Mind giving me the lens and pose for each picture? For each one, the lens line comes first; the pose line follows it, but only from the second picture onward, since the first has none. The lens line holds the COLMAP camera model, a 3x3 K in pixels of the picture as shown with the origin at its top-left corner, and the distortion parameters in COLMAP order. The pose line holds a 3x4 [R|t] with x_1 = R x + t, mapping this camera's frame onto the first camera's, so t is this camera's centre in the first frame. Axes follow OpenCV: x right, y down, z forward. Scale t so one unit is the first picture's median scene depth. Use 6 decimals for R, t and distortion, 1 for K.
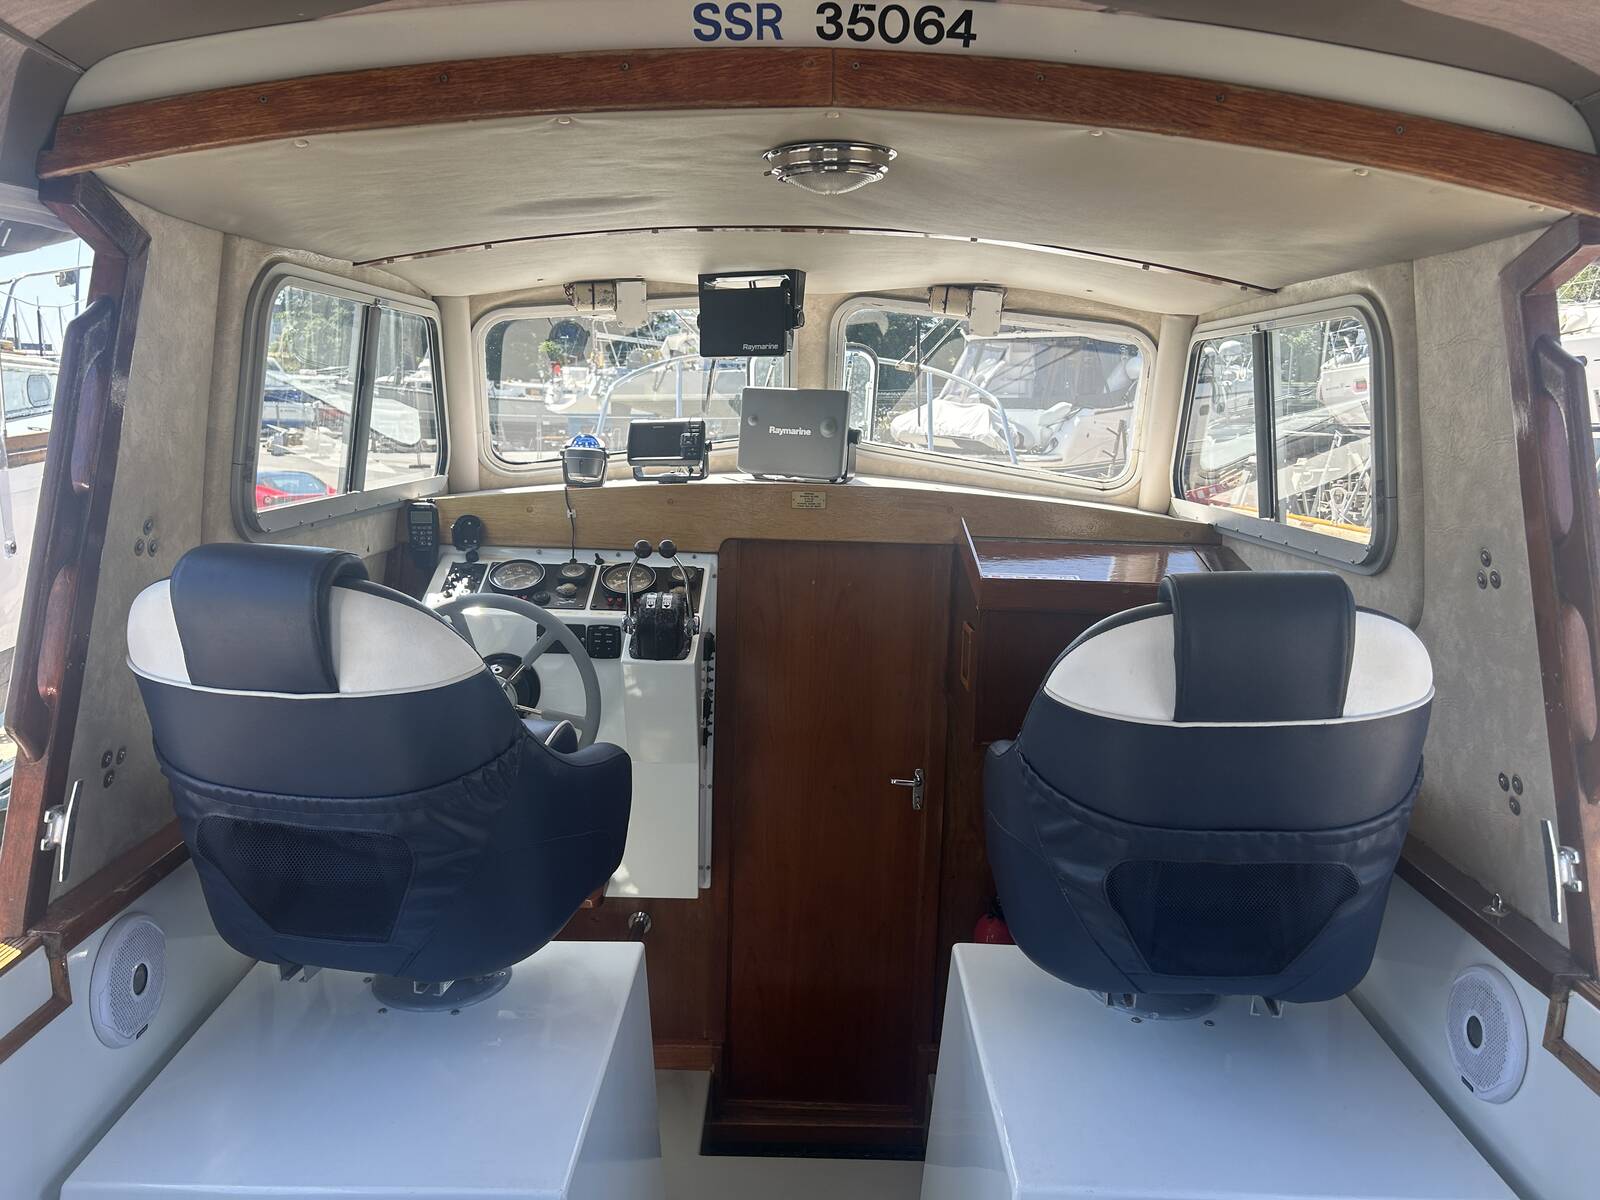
lens RADIAL K [[1202.1, 0, 804.0], [0, 1202.1, 606.4], [0, 0, 1]] dist [0.054961, -0.068538]
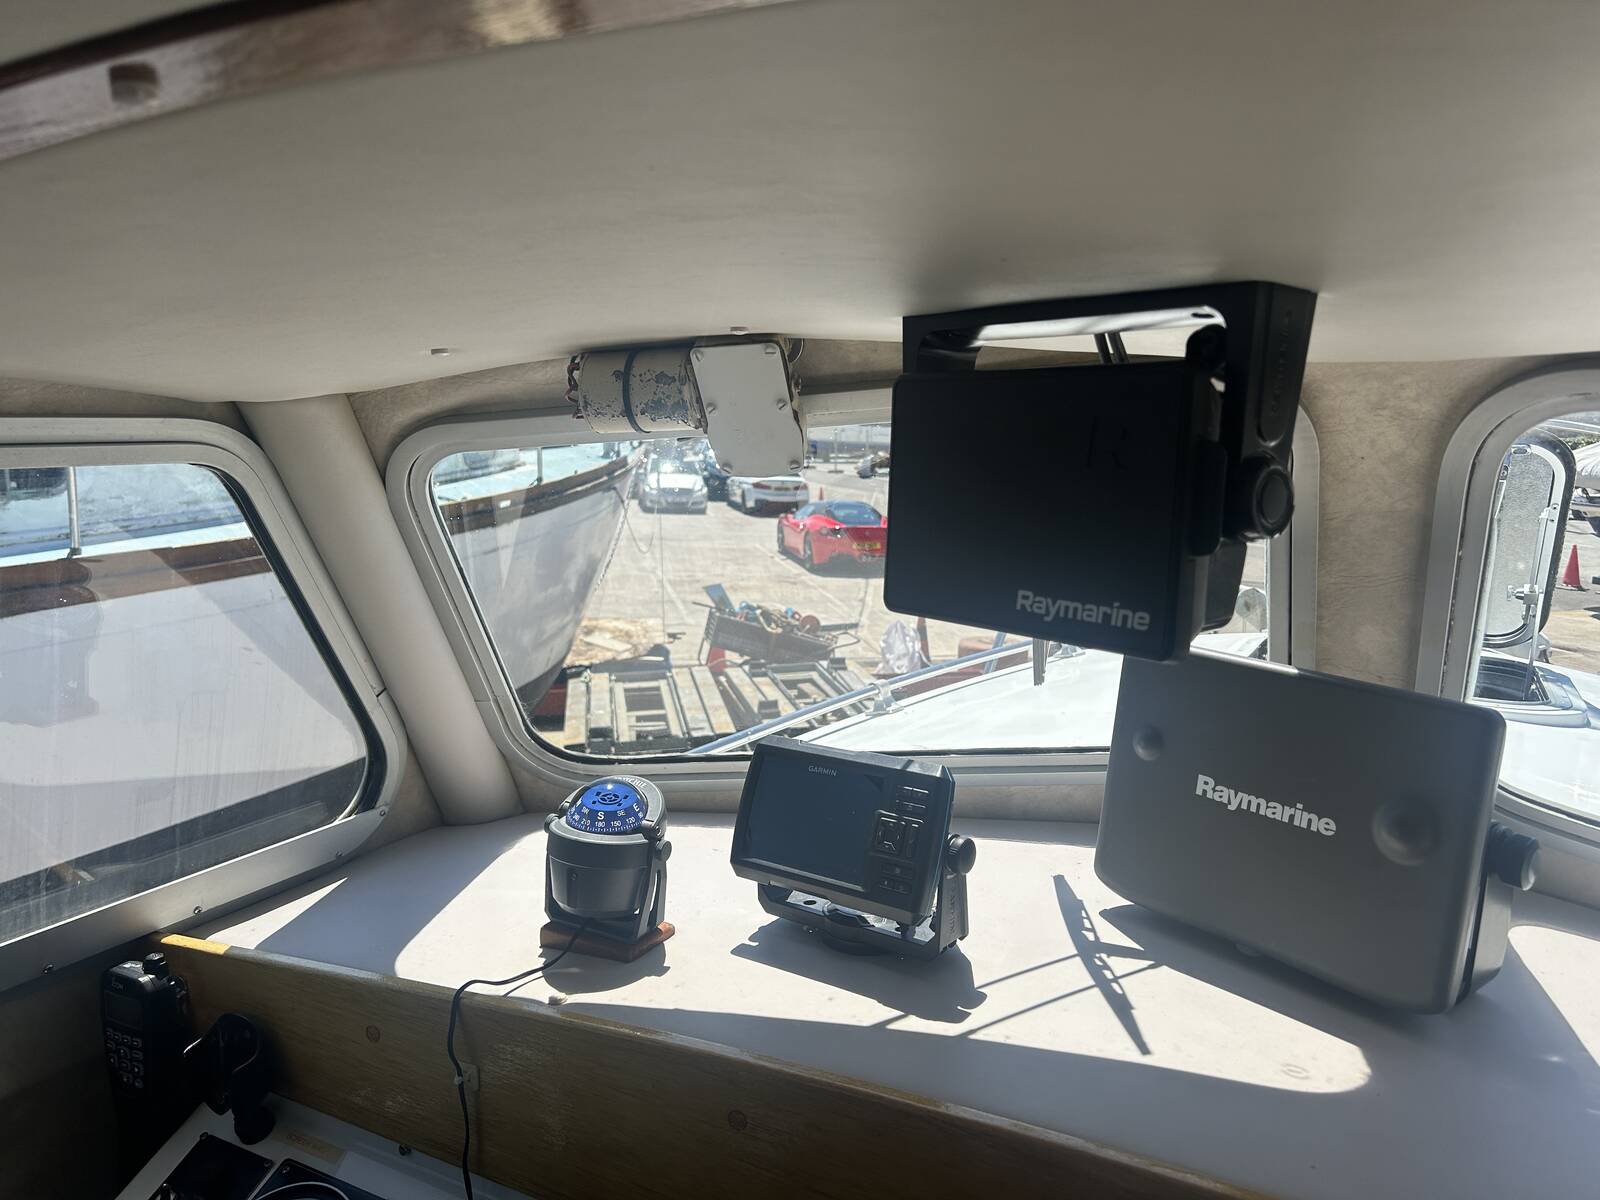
lens RADIAL K [[1202.1, 0, 809.0], [0, 1202.1, 591.3], [0, 0, 1]] dist [0.054961, -0.068538]
pose [[0.892152, 0.068049, -0.446580, 0.020494], [-0.081112, 0.996653, -0.010173, -0.201253], [0.444393, 0.045299, 0.894686, 0.723545]]
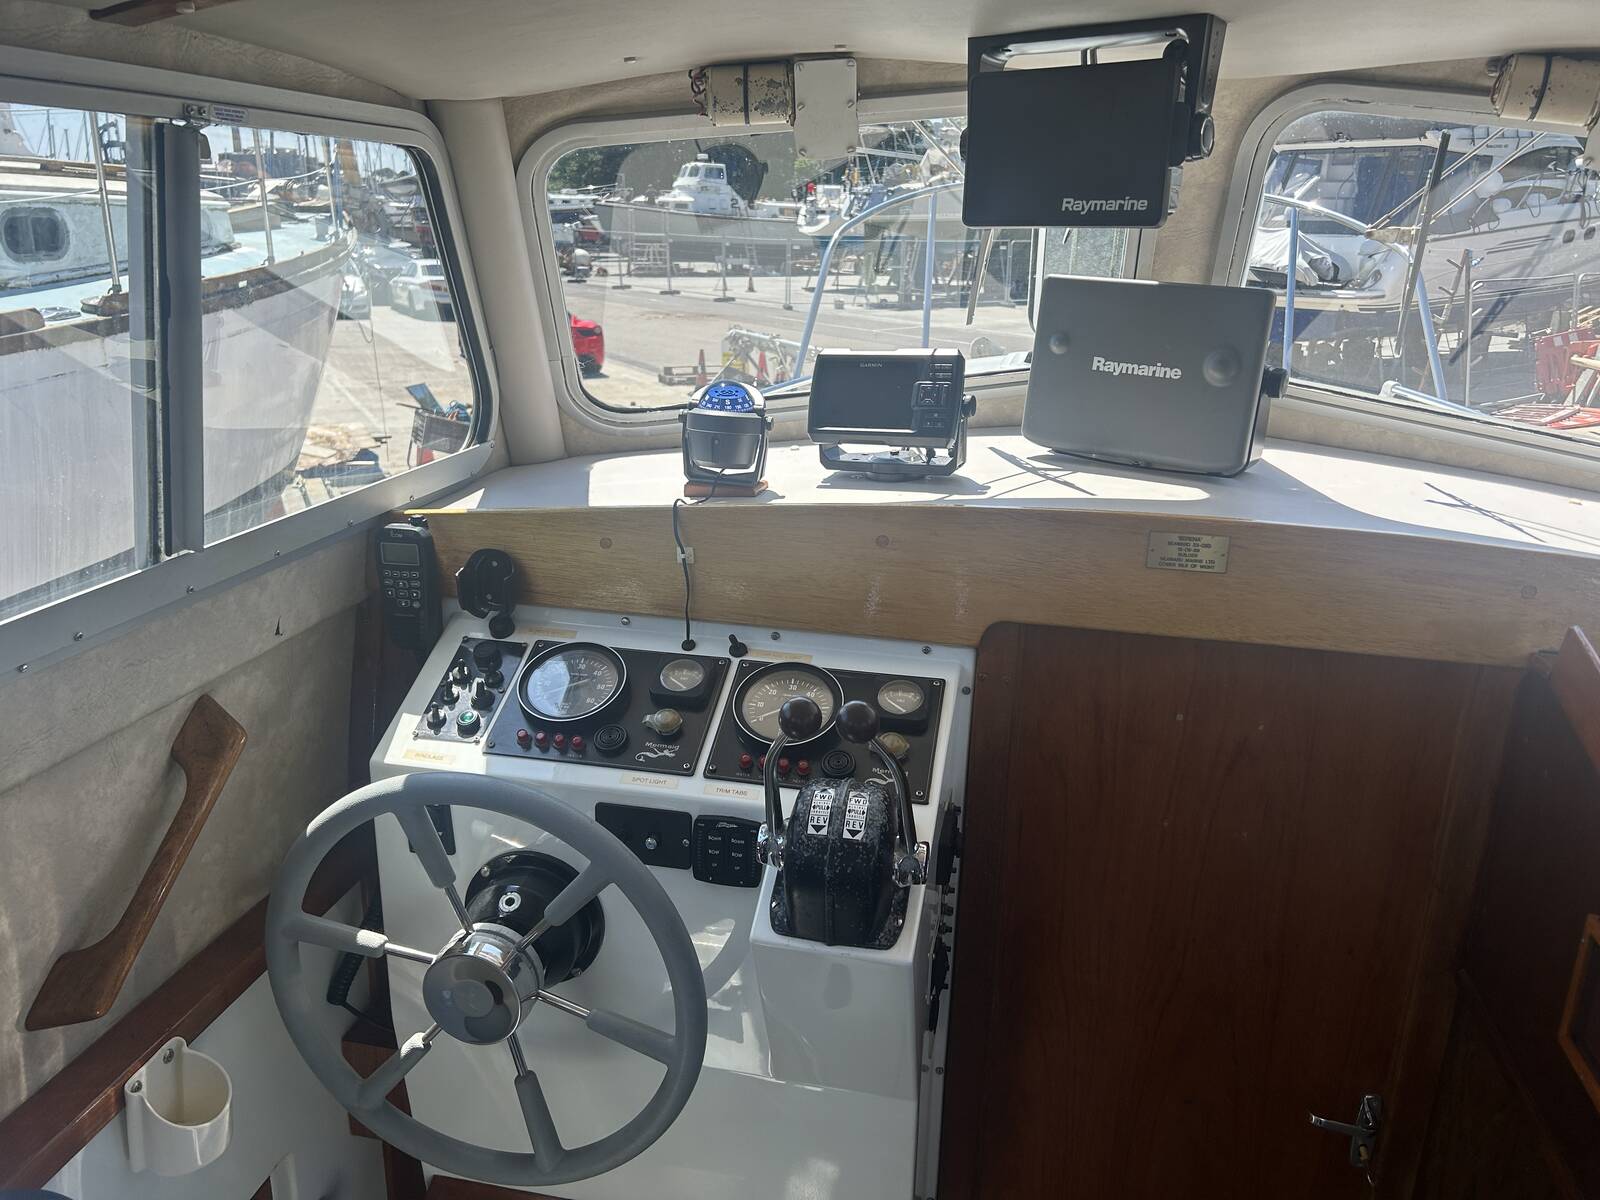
lens RADIAL K [[1202.1, 0, 807.0], [0, 1202.1, 597.5], [0, 0, 1]] dist [0.054961, -0.068538]
pose [[0.979229, 0.061288, -0.193271, -0.045383], [-0.034789, 0.989872, 0.137635, -0.125148], [0.199749, -0.128053, 0.971444, 0.509146]]
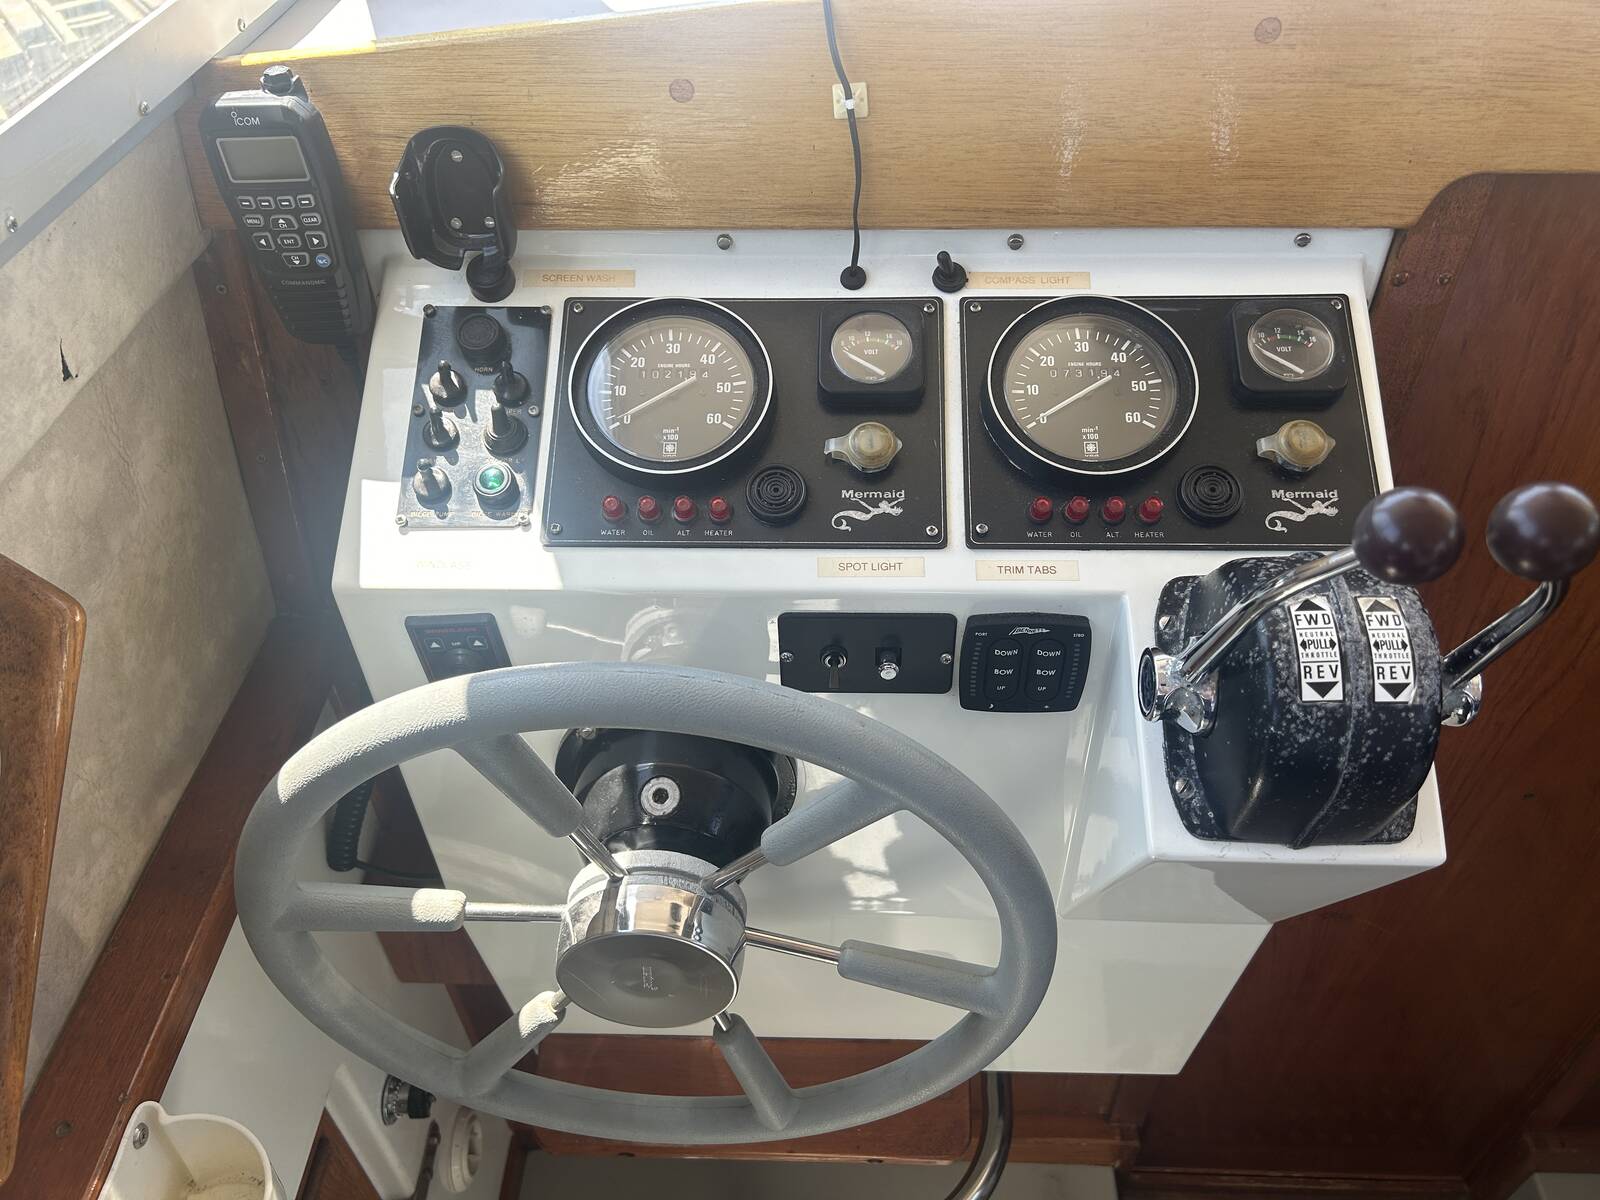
lens RADIAL K [[1202.1, 0, 812.3], [0, 1202.1, 607.5], [0, 0, 1]] dist [0.054961, -0.068538]
pose [[0.998189, -0.010976, -0.059142, -0.180874], [0.041314, 0.839721, 0.541444, -0.120480], [0.043720, -0.542907, 0.838654, 0.709690]]
